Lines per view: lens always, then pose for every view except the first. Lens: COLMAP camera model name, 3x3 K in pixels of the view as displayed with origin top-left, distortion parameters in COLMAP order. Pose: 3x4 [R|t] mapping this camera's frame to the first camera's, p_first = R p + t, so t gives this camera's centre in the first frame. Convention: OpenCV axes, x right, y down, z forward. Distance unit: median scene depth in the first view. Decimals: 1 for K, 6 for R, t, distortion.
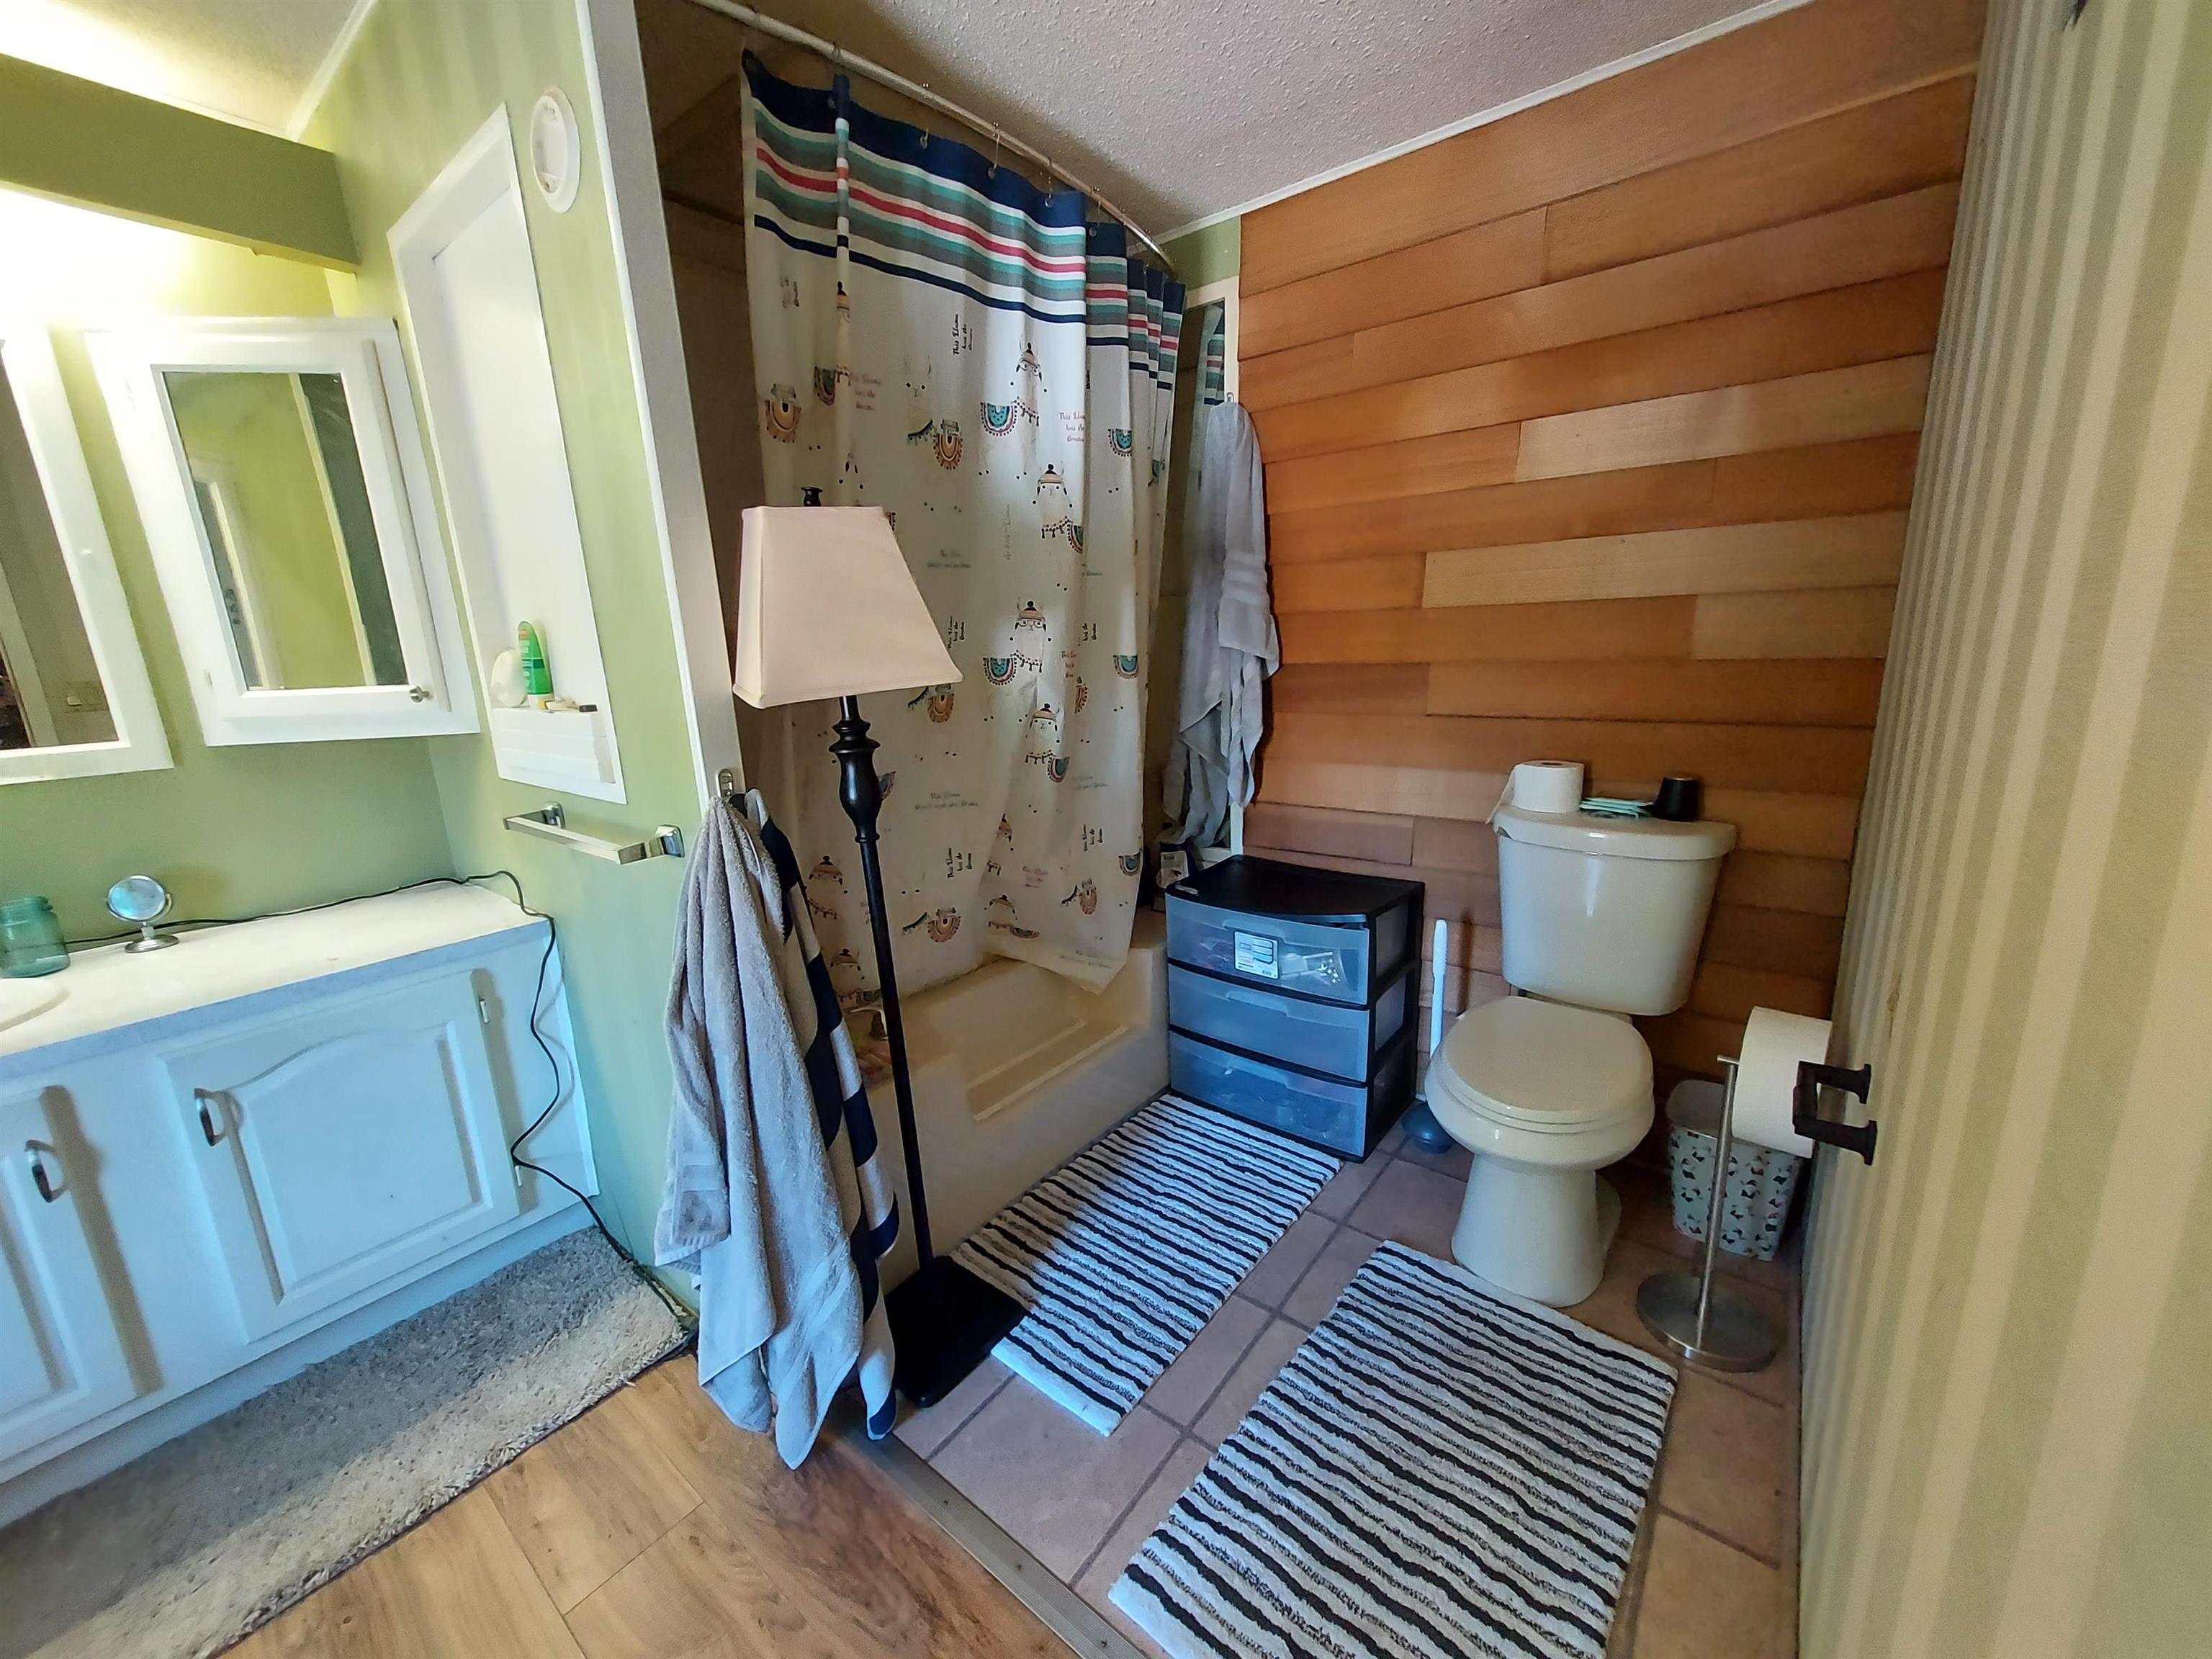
lens RADIAL K [[857.9, 0, 1114.6], [0, 857.9, 829.4], [0, 0, 1]] dist [0.020933, -0.006216]
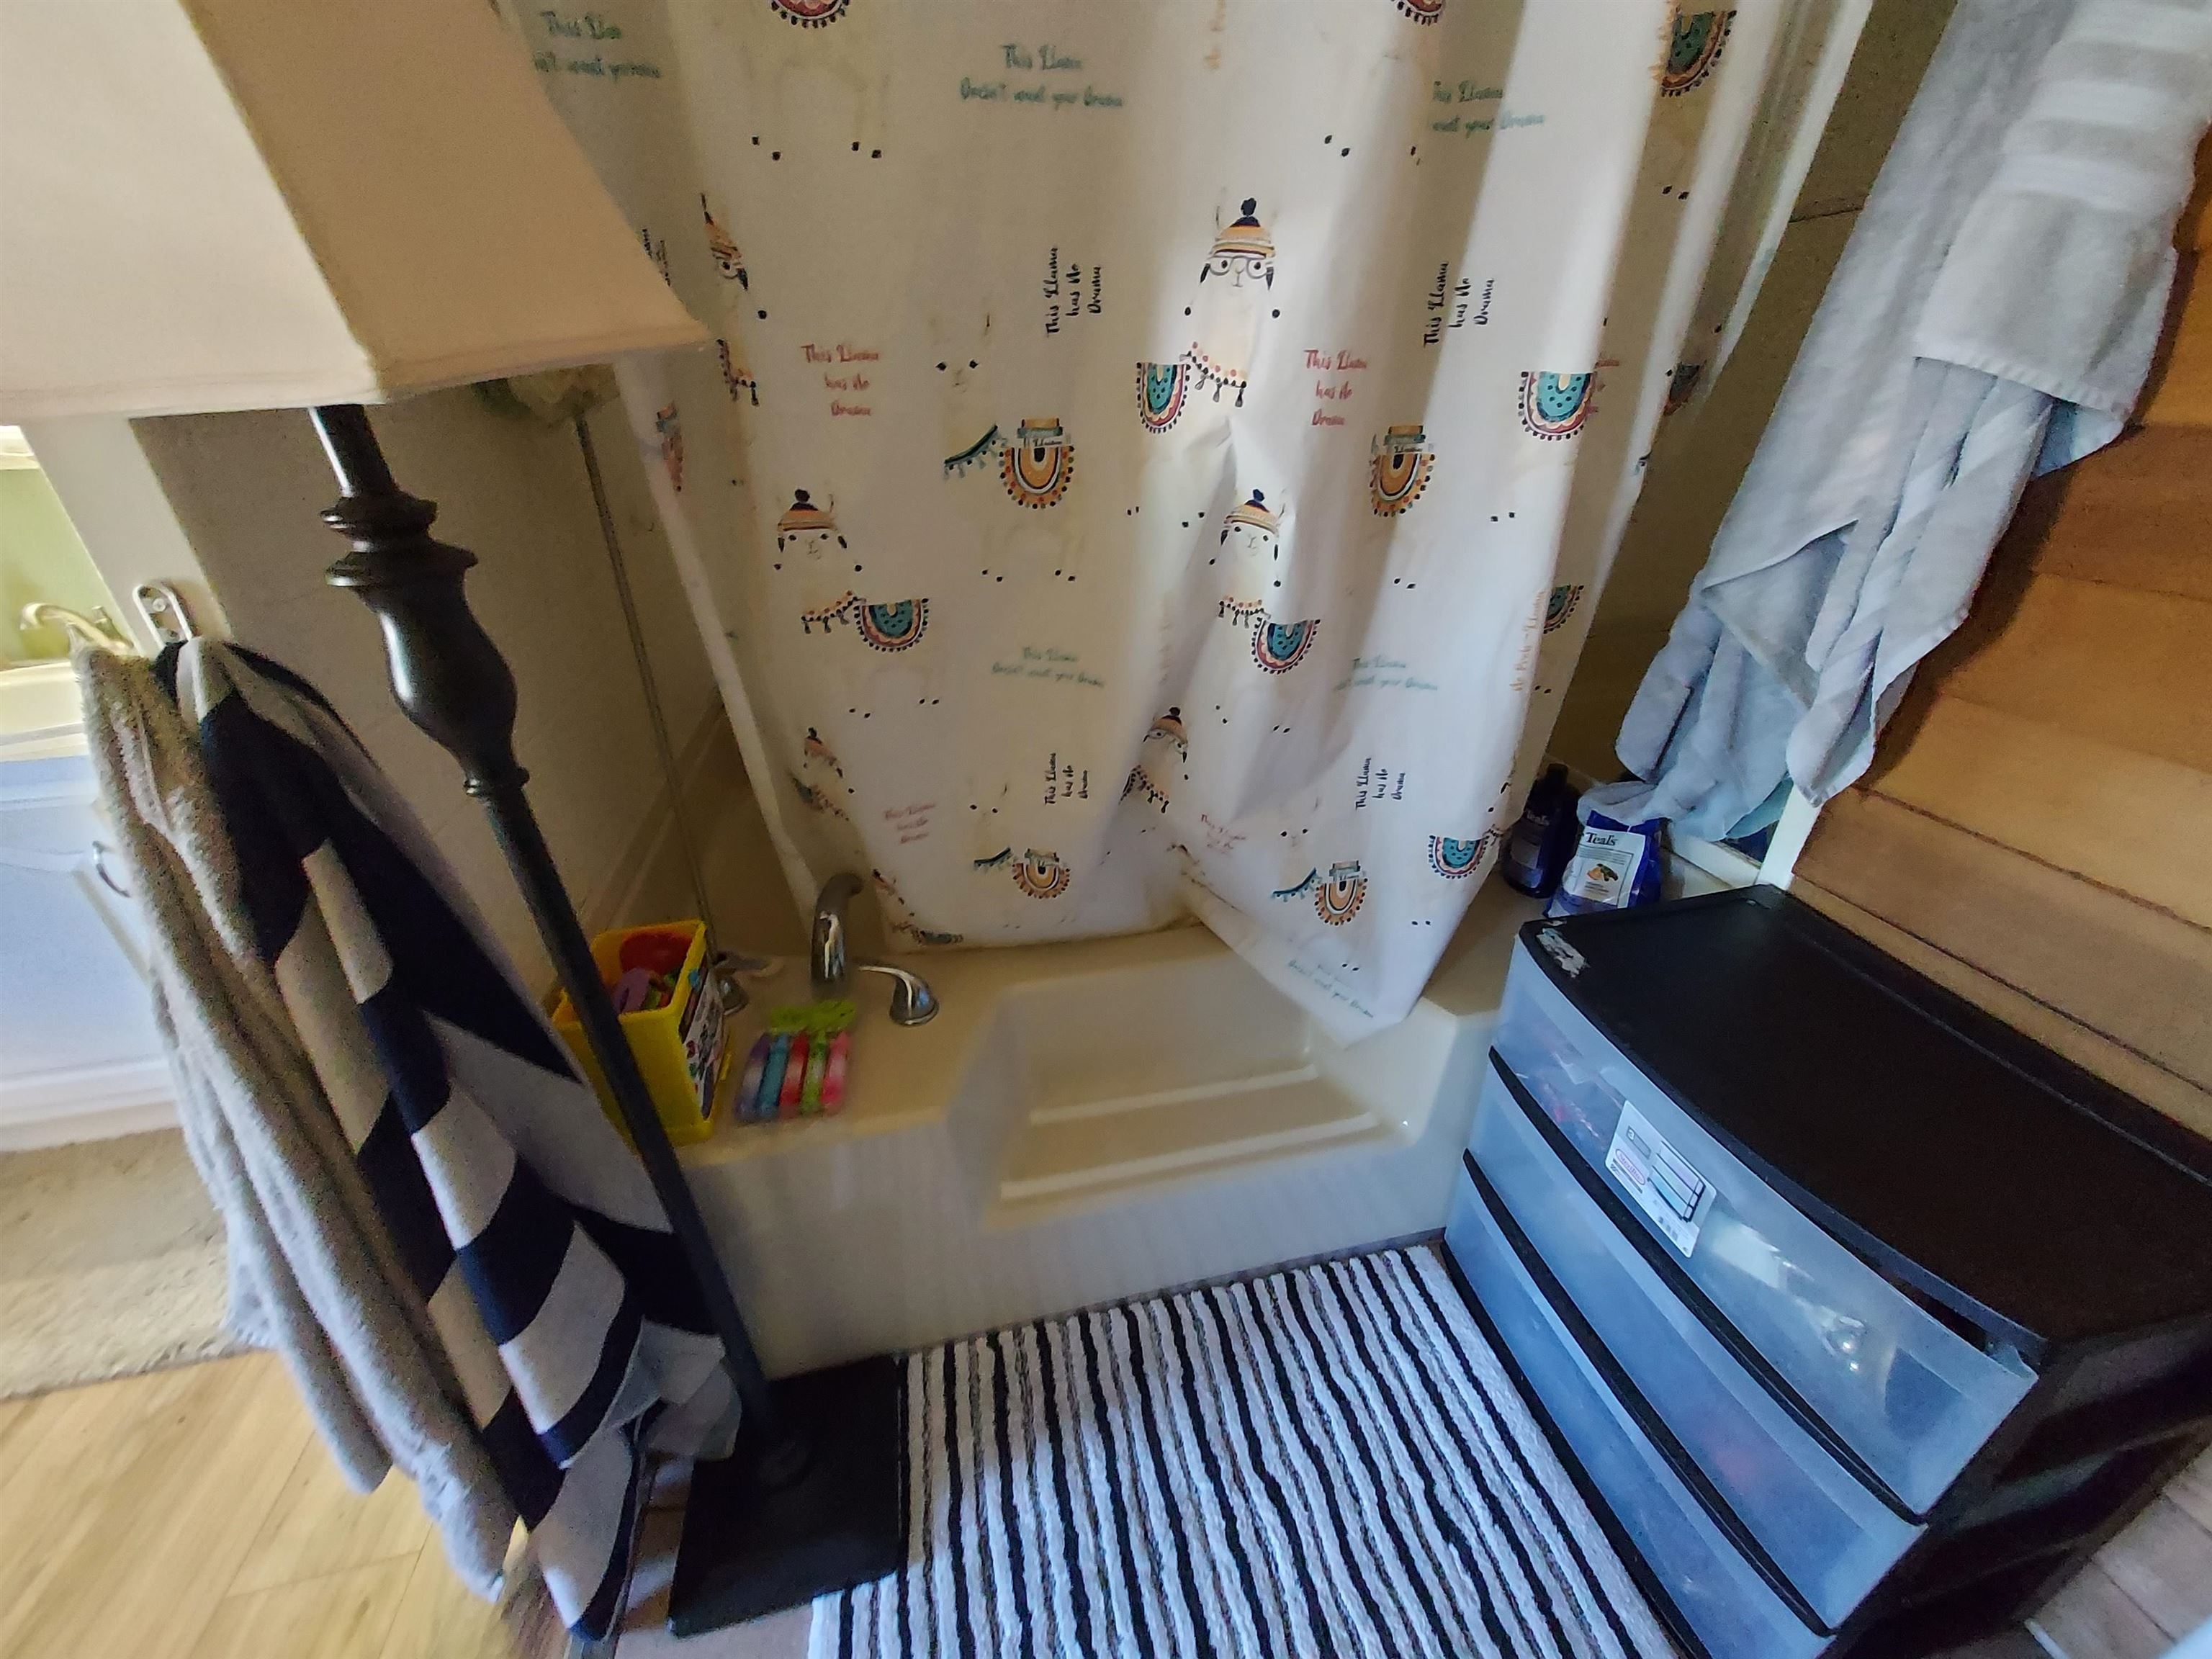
lens RADIAL K [[857.9, 0, 1114.6], [0, 857.9, 829.4], [0, 0, 1]] dist [0.020933, -0.006216]
pose [[0.778590, 0.320457, -0.539541, 0.138895], [-0.163435, 0.933661, 0.318695, -0.106770], [0.605877, -0.159953, 0.779313, 0.564649]]
